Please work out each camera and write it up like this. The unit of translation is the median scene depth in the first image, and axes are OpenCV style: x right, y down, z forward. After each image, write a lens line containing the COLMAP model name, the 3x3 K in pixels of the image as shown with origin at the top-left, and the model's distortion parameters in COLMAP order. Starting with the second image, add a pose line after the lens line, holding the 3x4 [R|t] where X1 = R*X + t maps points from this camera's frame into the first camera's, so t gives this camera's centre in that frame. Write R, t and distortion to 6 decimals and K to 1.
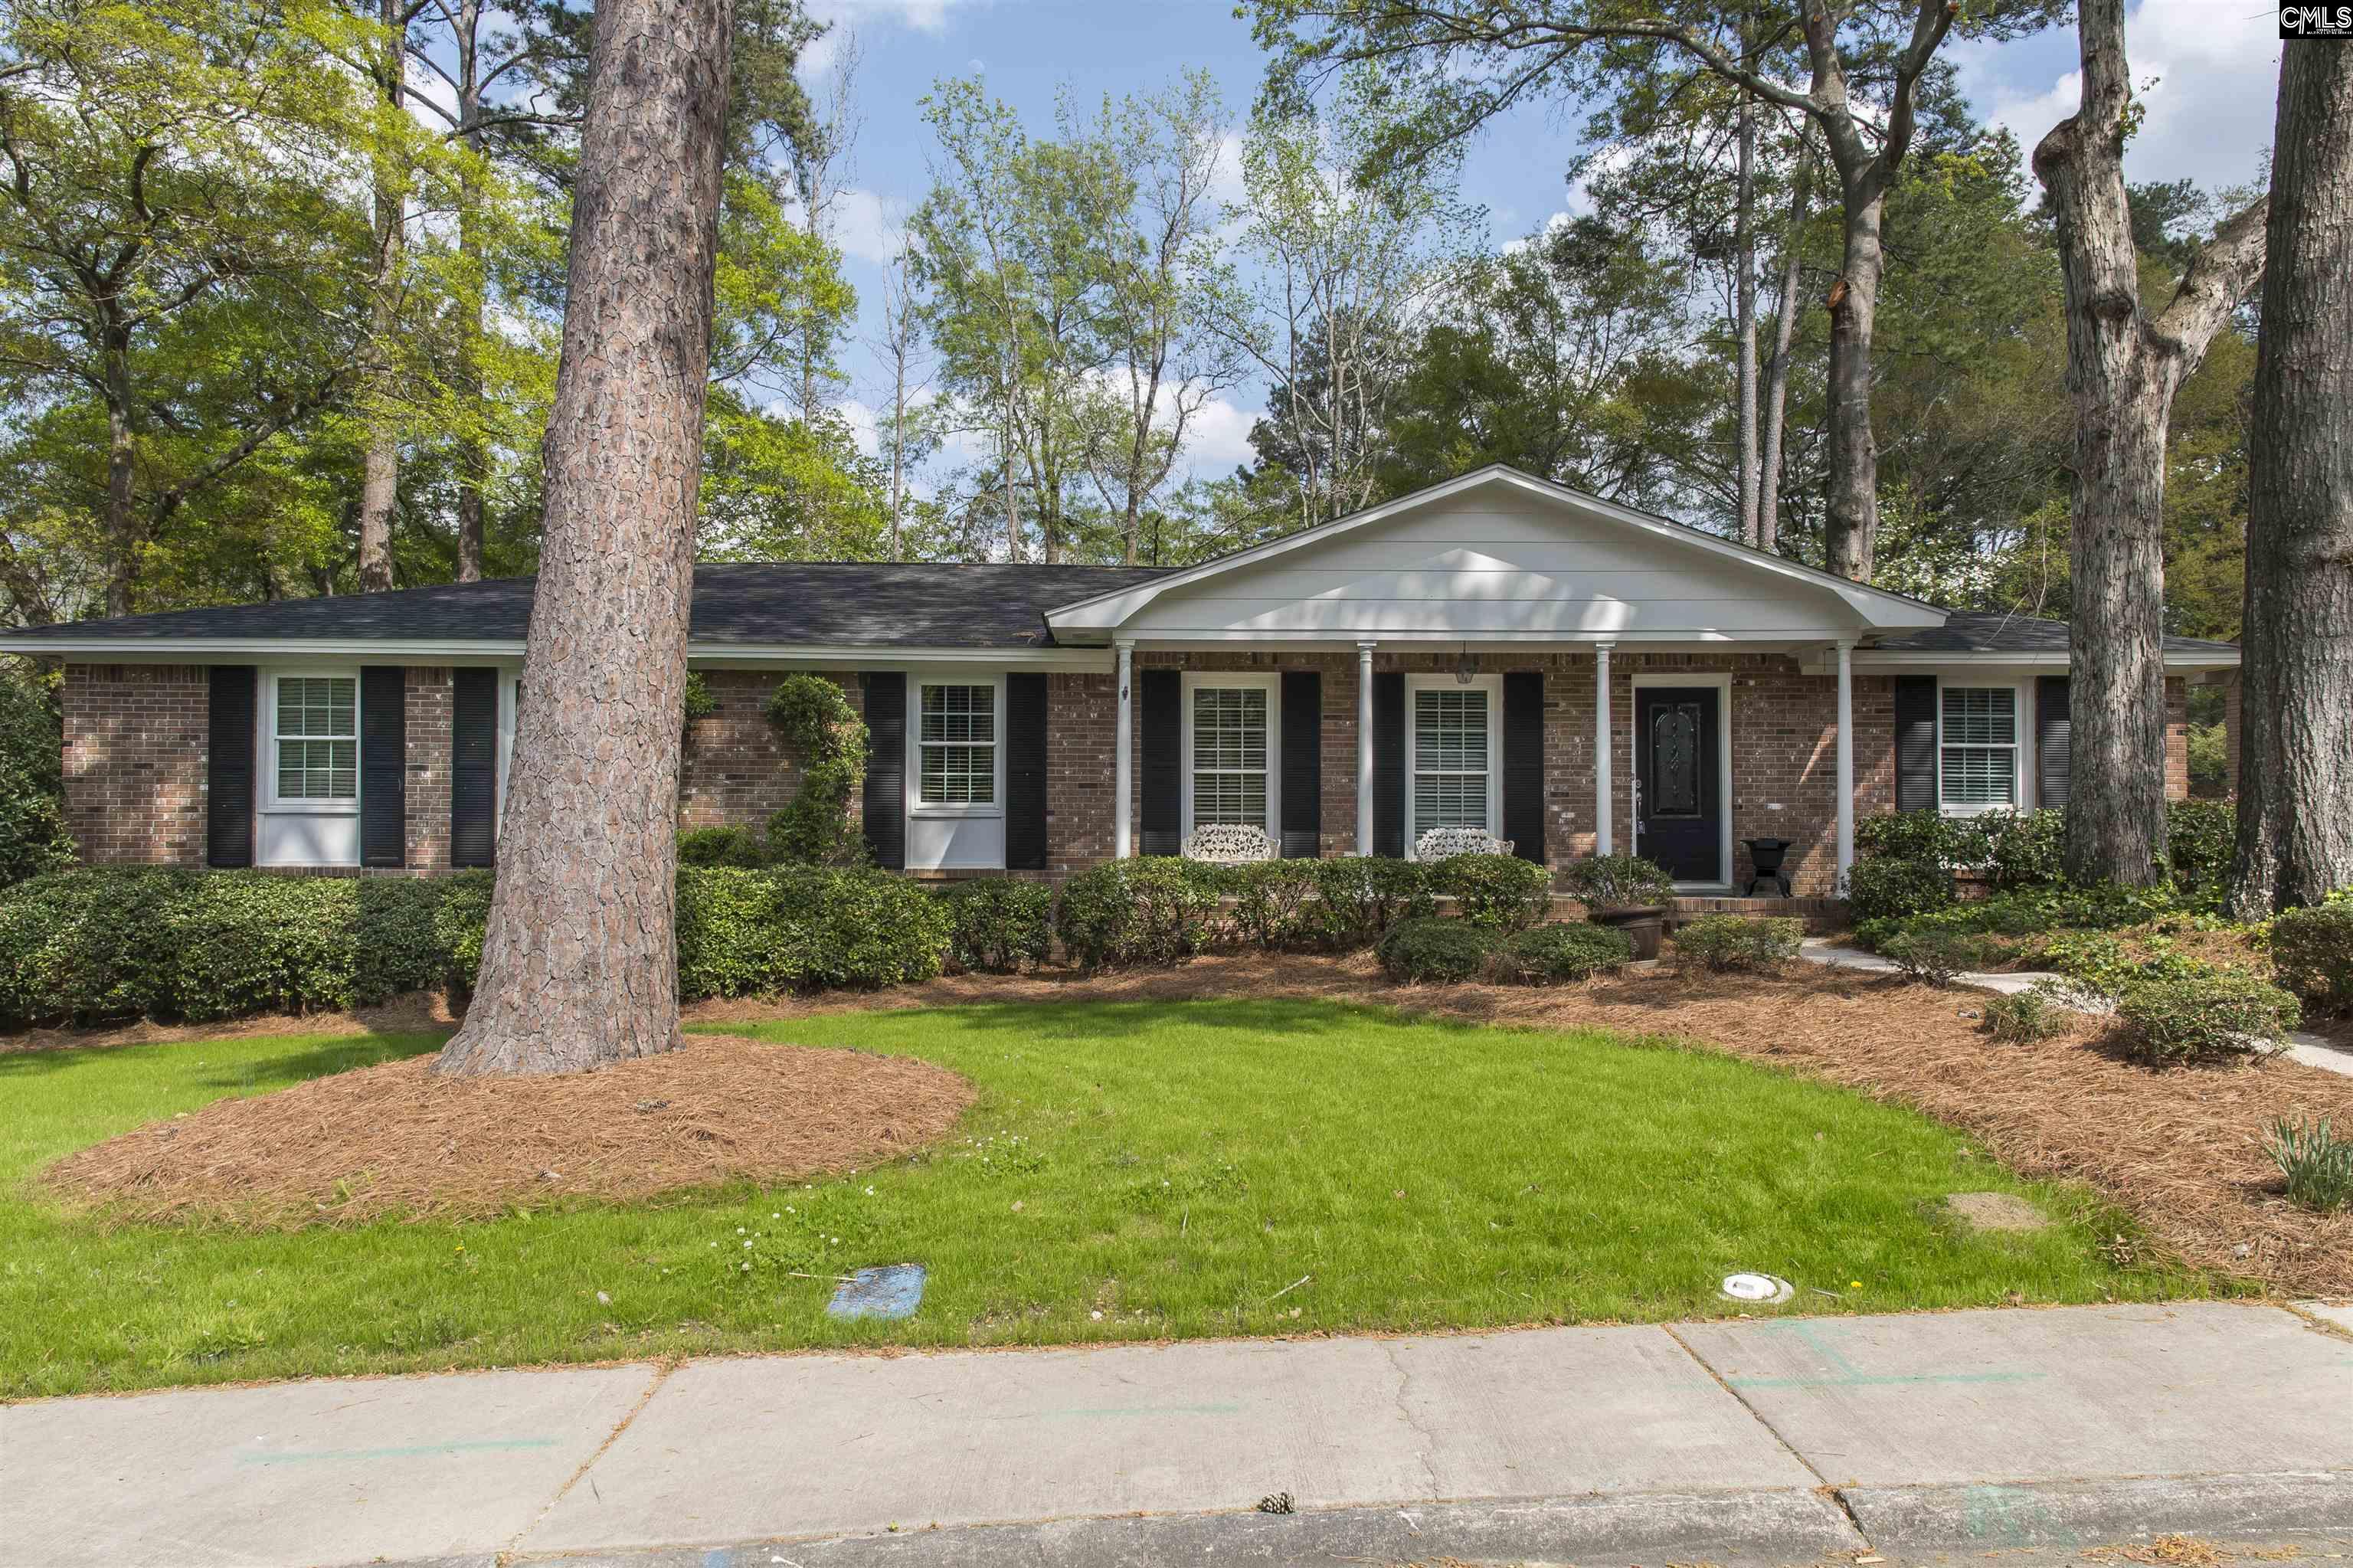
lens RADIAL K [[1605.1, 0, 1167.9], [0, 1605.1, 791.1], [0, 0, 1]] dist [0.016853, -0.000860]
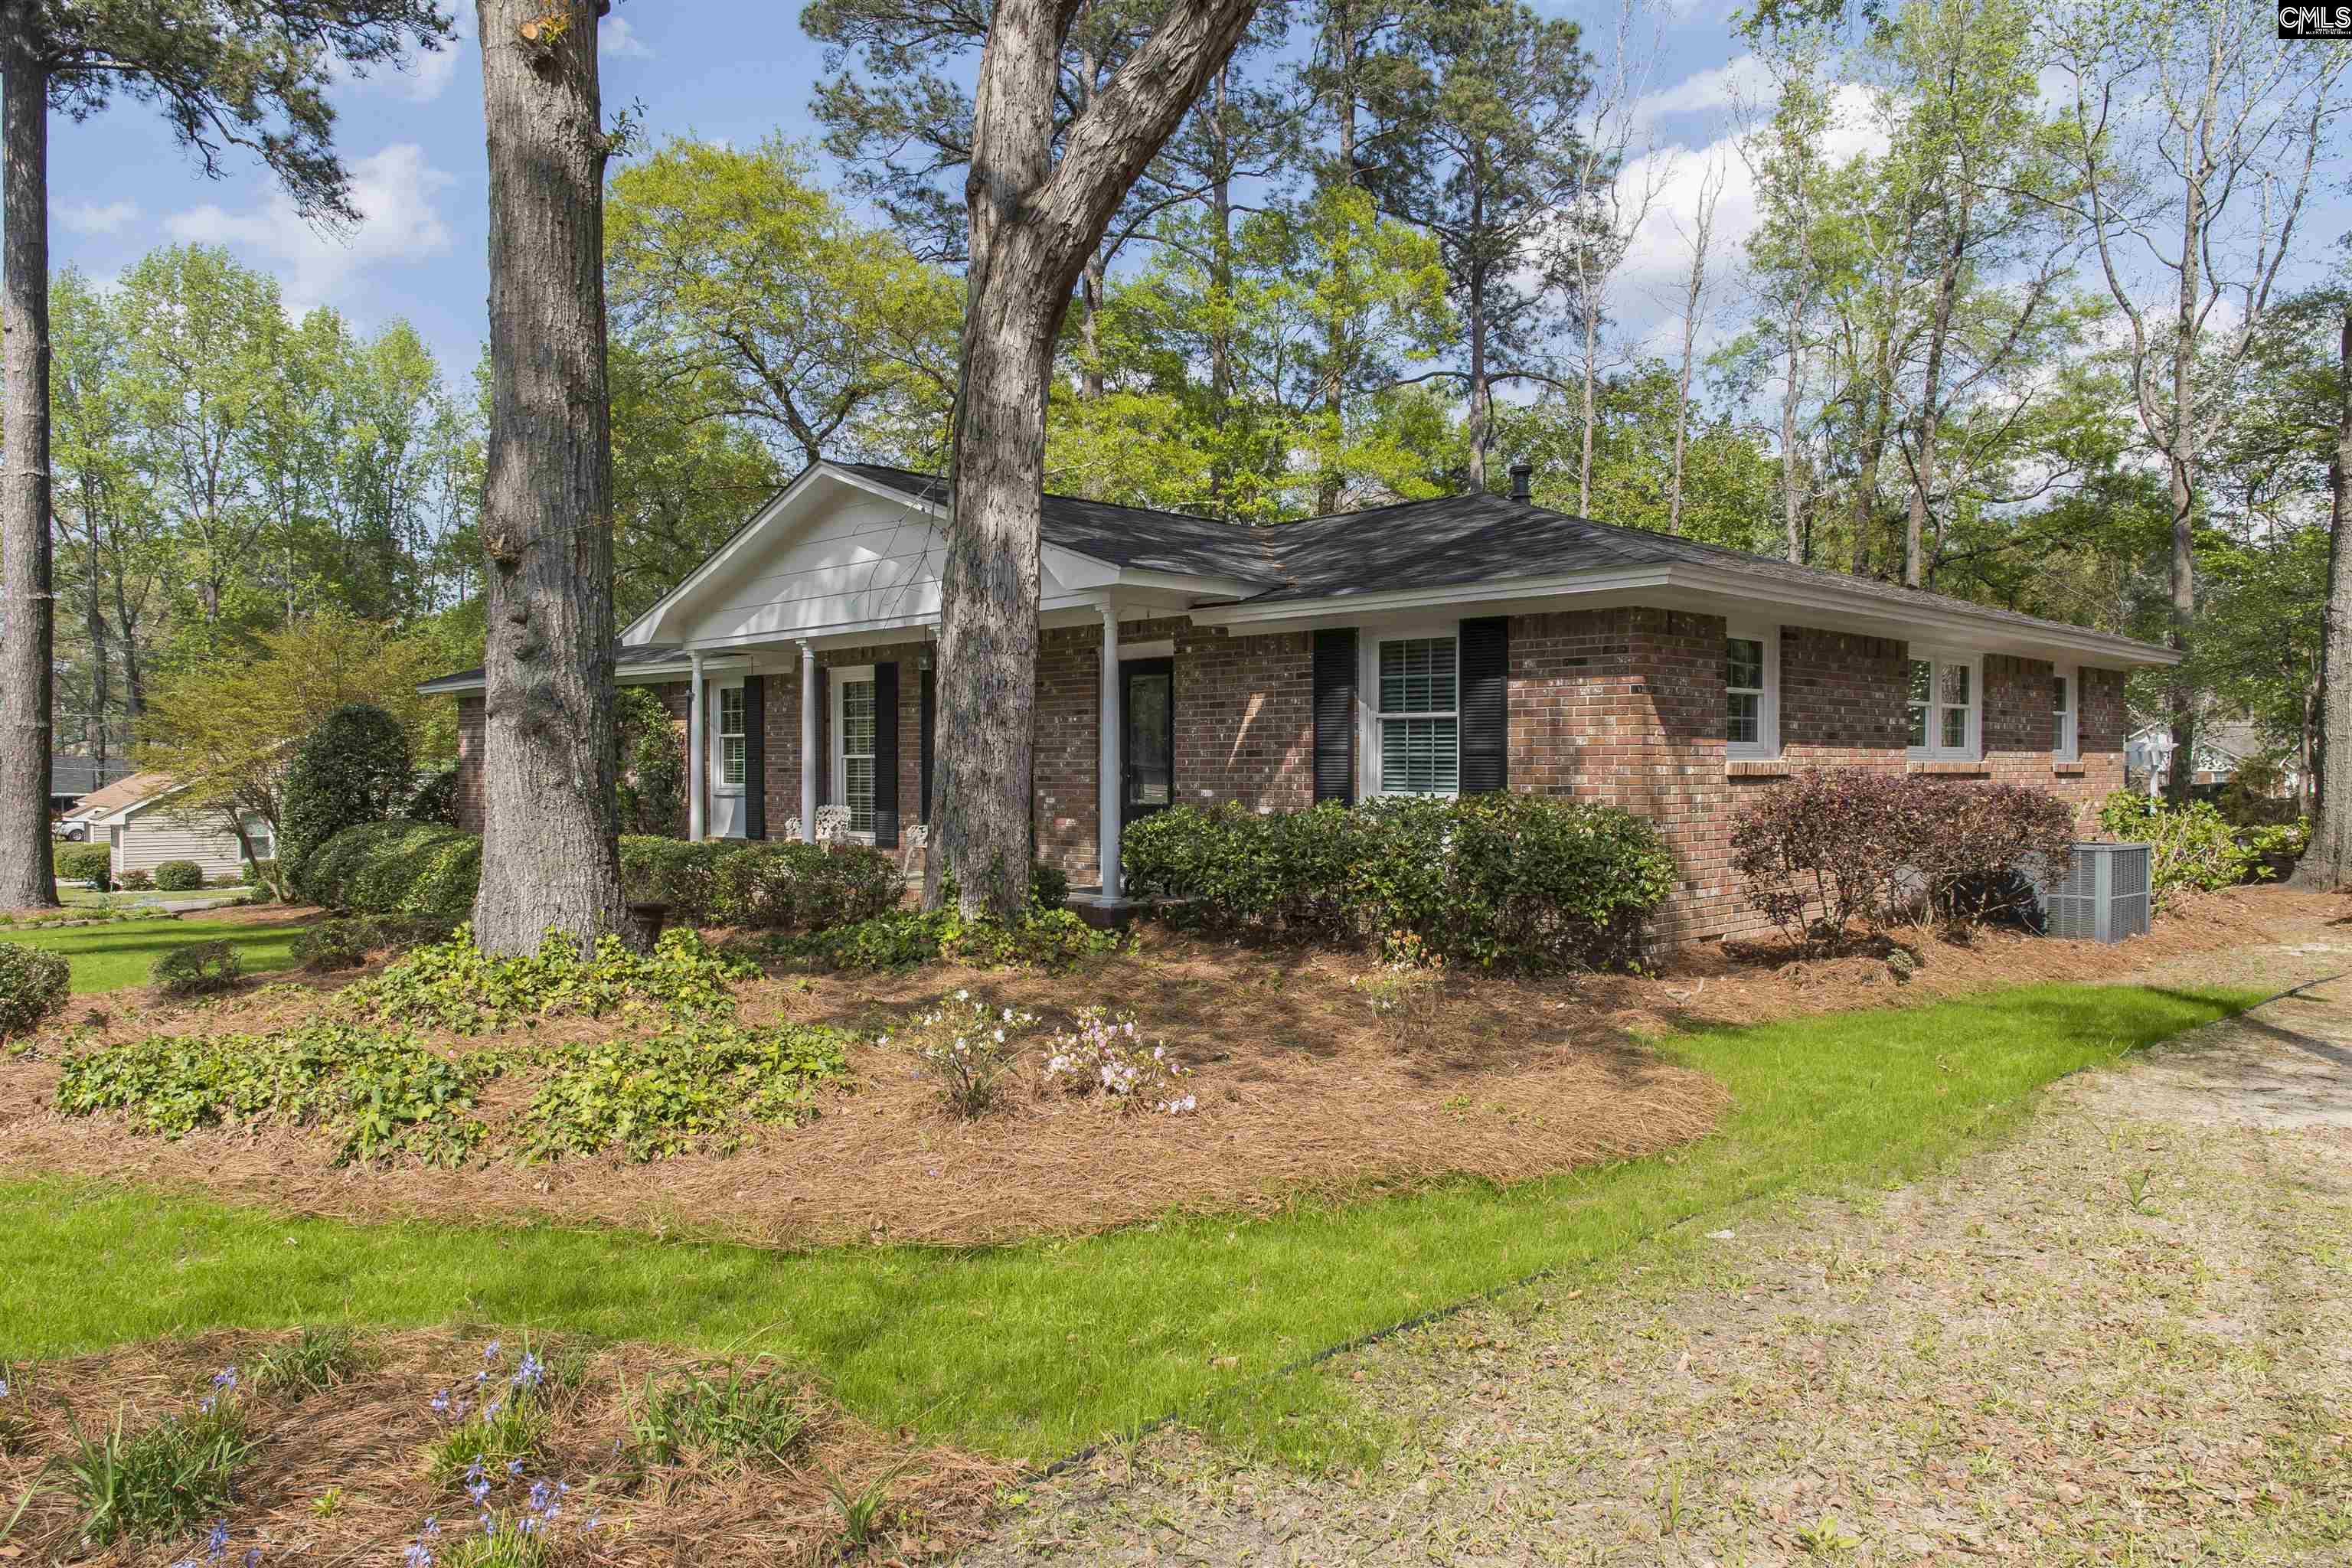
lens RADIAL K [[1589.0, 0, 1176.0], [0, 1589.0, 784.0], [0, 0, 1]] dist [0.003004, -0.001762]
pose [[0.679157, 0.005912, -0.733969, 1.010394], [0.017925, 0.999536, 0.024637, -0.016767], [0.733774, -0.029889, 0.678736, 0.427138]]
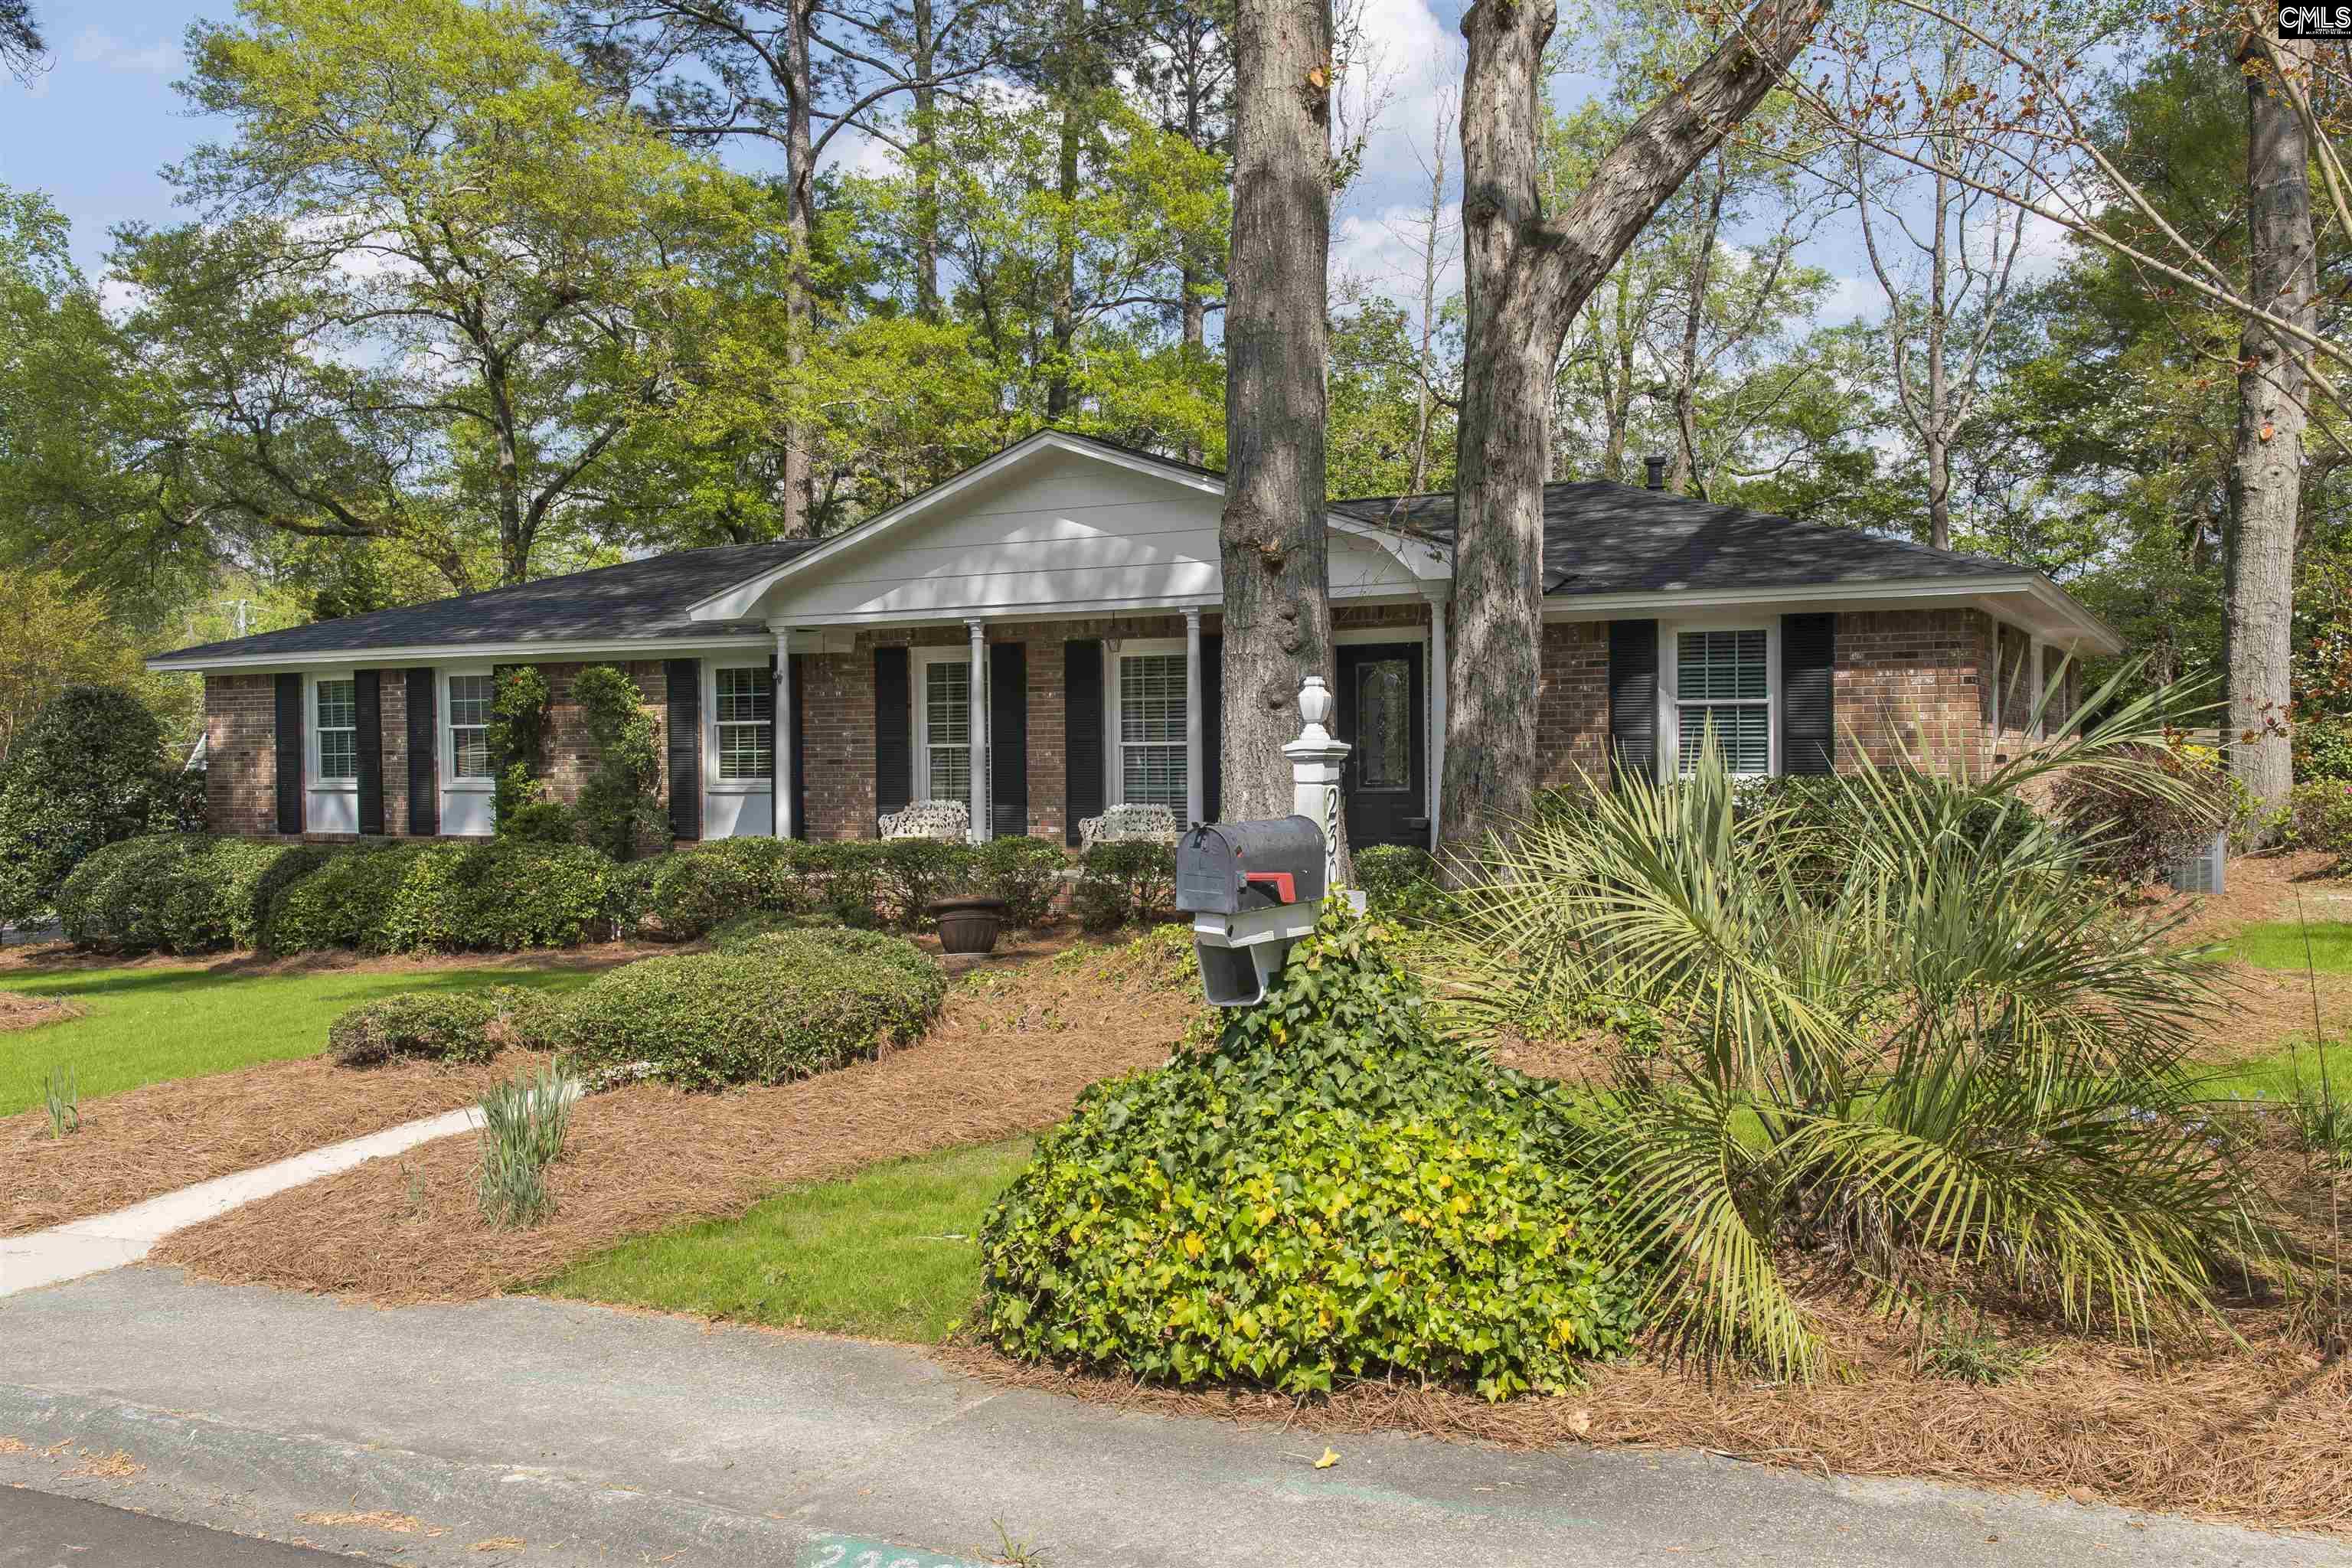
lens RADIAL K [[2000.8, 0, 1235.0], [0, 2000.8, 782.4], [0, 0, 1]] dist [0.007390, 0.005475]
pose [[0.874756, -0.004057, -0.484547, 0.807655], [0.021700, 0.999290, 0.030808, -0.024642], [0.484078, -0.037464, 0.874223, -0.004181]]
